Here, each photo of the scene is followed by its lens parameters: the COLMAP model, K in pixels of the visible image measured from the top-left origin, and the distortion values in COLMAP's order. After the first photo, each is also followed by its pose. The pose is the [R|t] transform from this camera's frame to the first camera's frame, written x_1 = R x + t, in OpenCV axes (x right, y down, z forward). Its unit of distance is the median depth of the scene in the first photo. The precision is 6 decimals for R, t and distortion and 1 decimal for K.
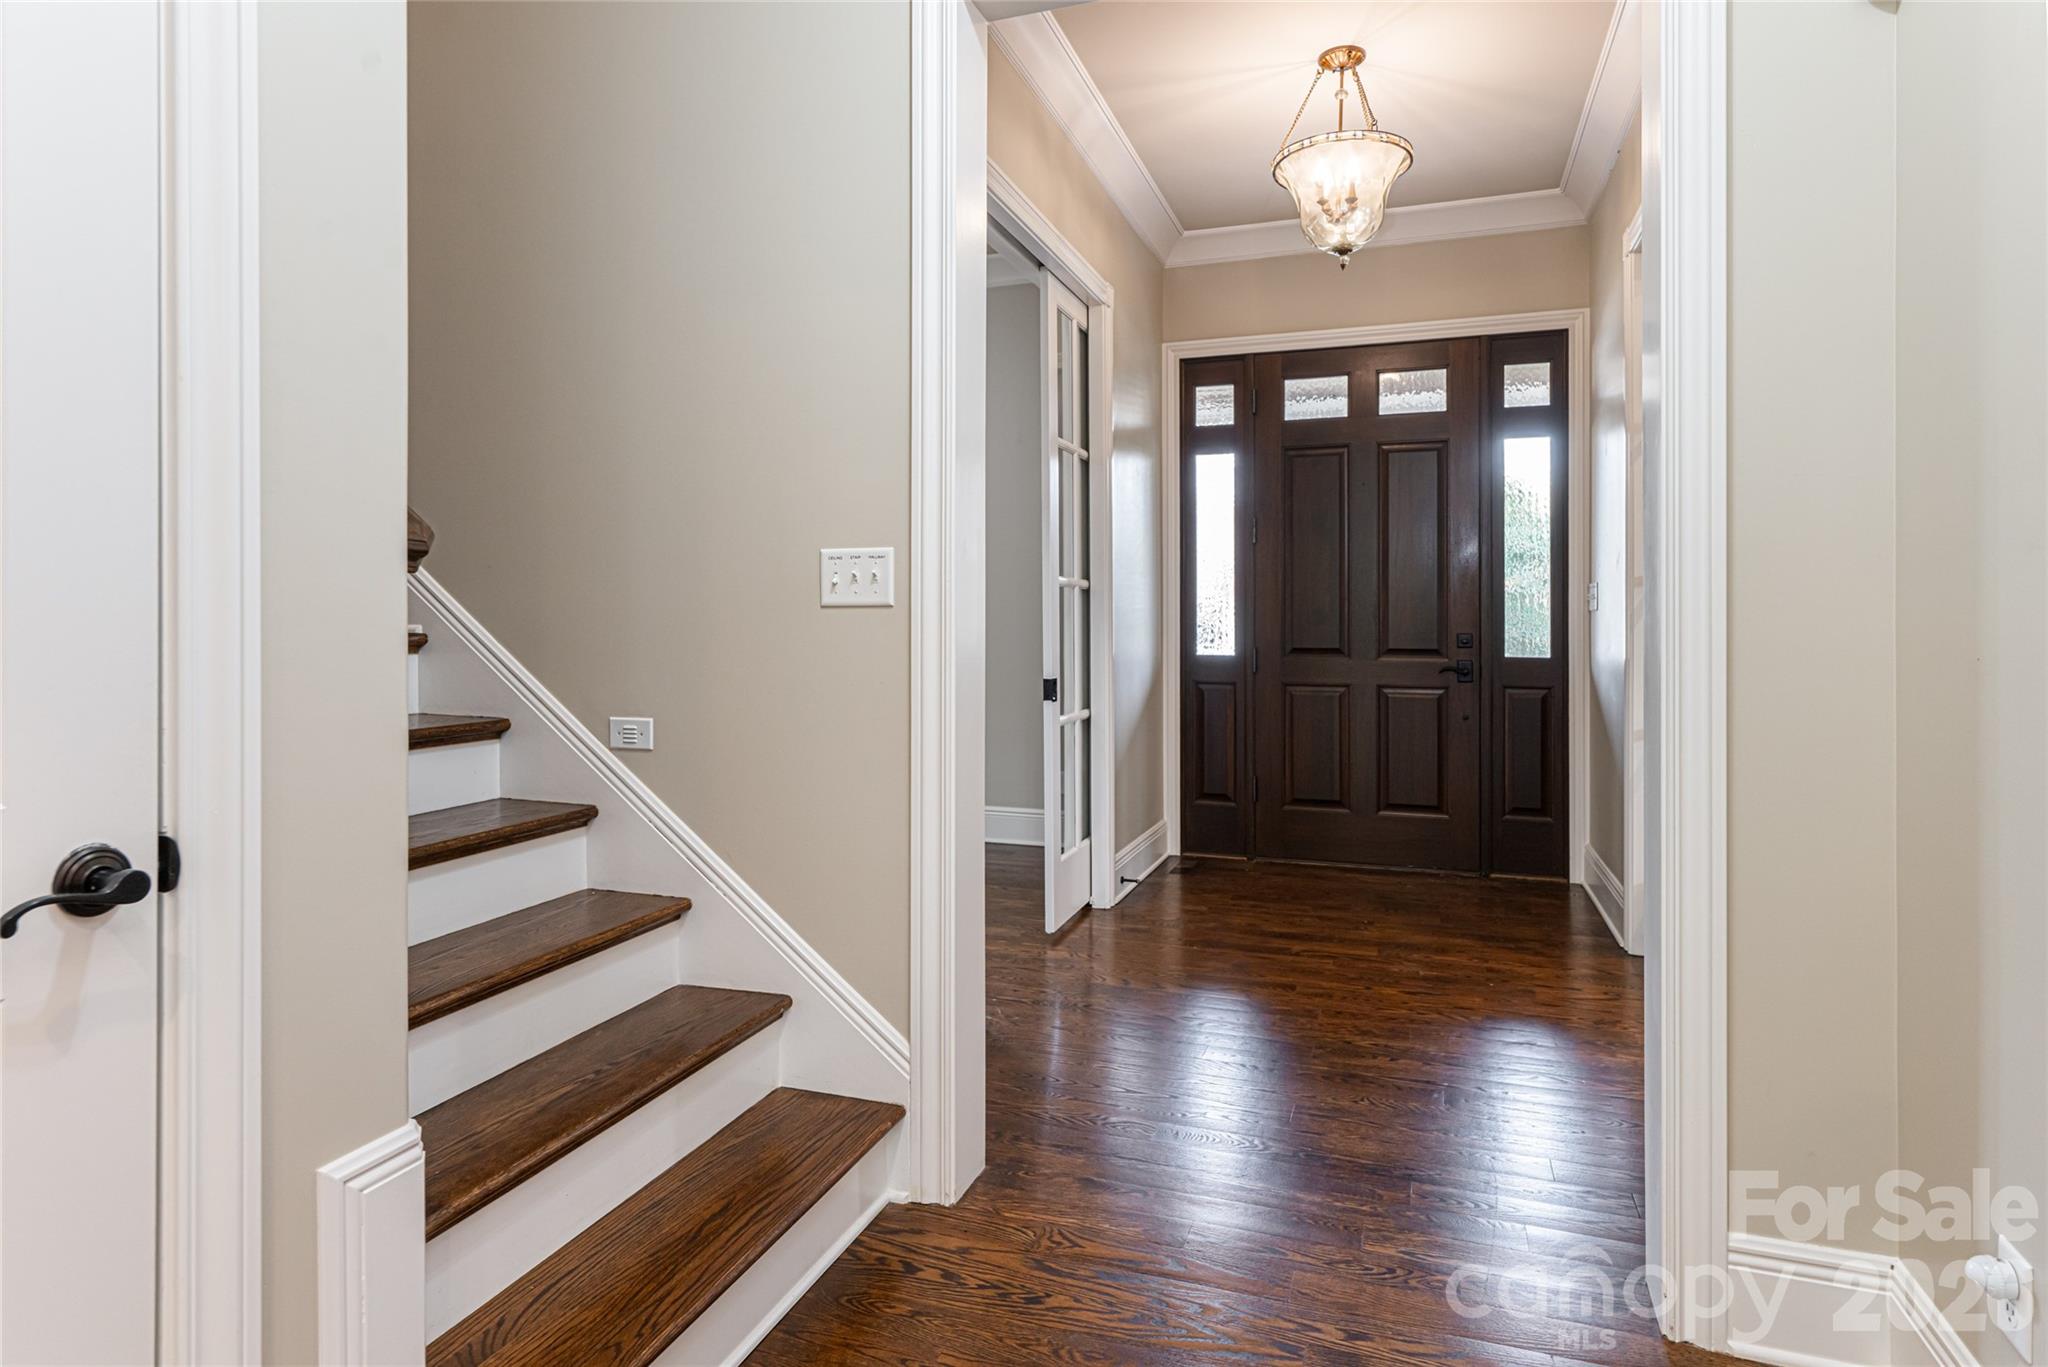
lens RADIAL K [[1063.0, 0, 1057.5], [0, 1063.0, 607.9], [0, 0, 1]] dist [0.002418, -0.000145]
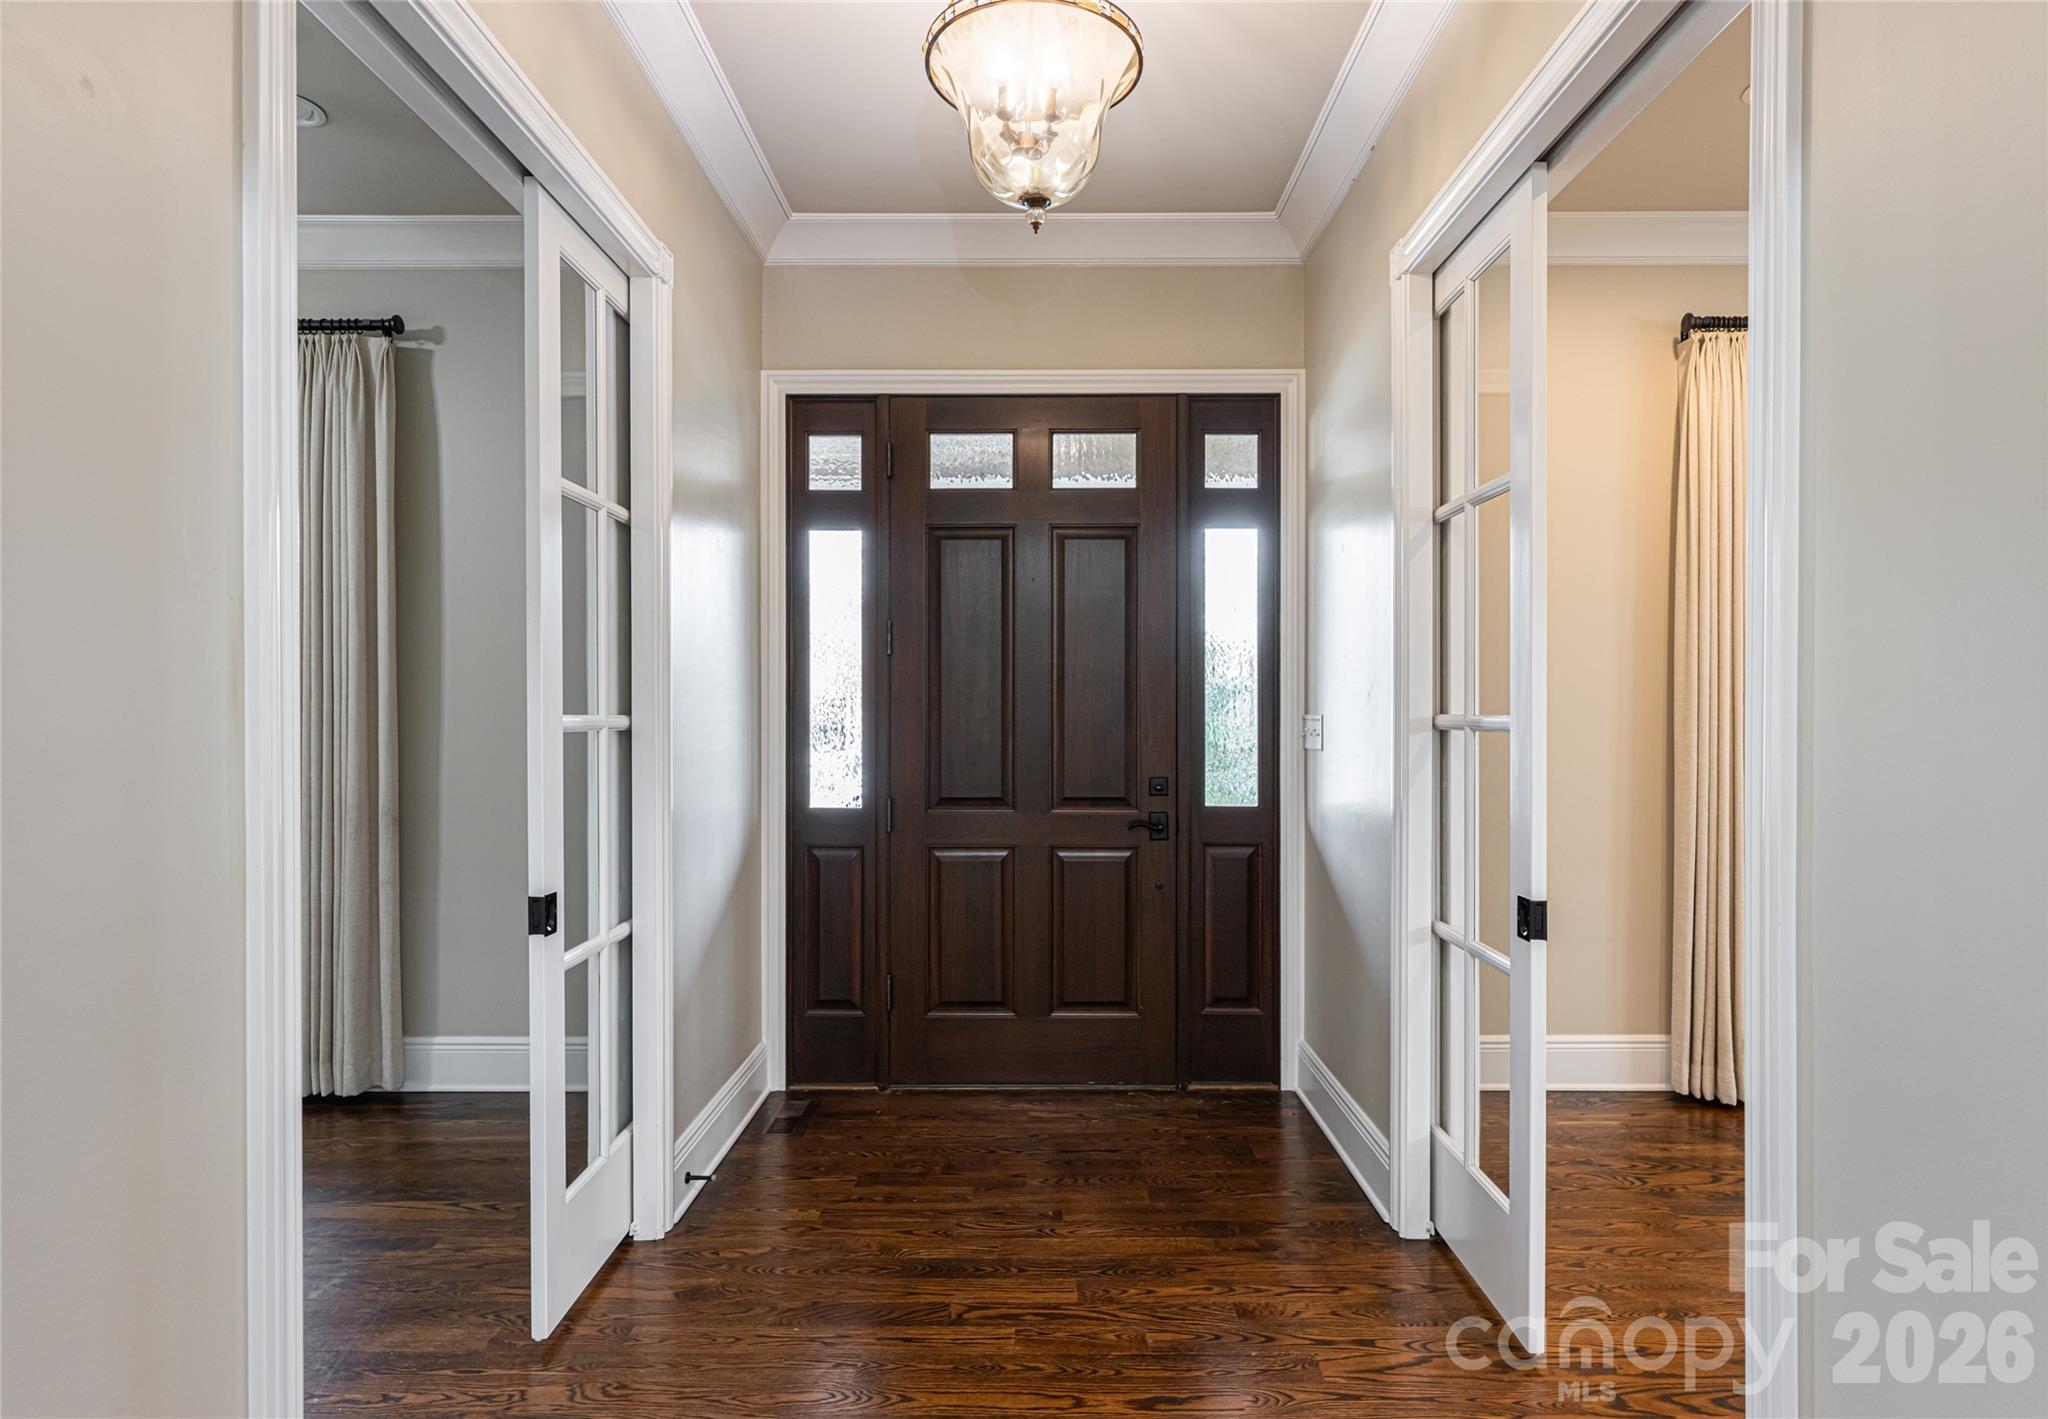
lens RADIAL K [[1093.9, 0, 1020.9], [0, 1093.9, 707.5], [0, 0, 1]] dist [0.001808, 0.000132]
pose [[0.952581, 0.001455, 0.304282, 0.046087], [-0.002203, 0.999995, 0.002117, -0.028595], [-0.304278, -0.002687, 0.952580, 0.276465]]
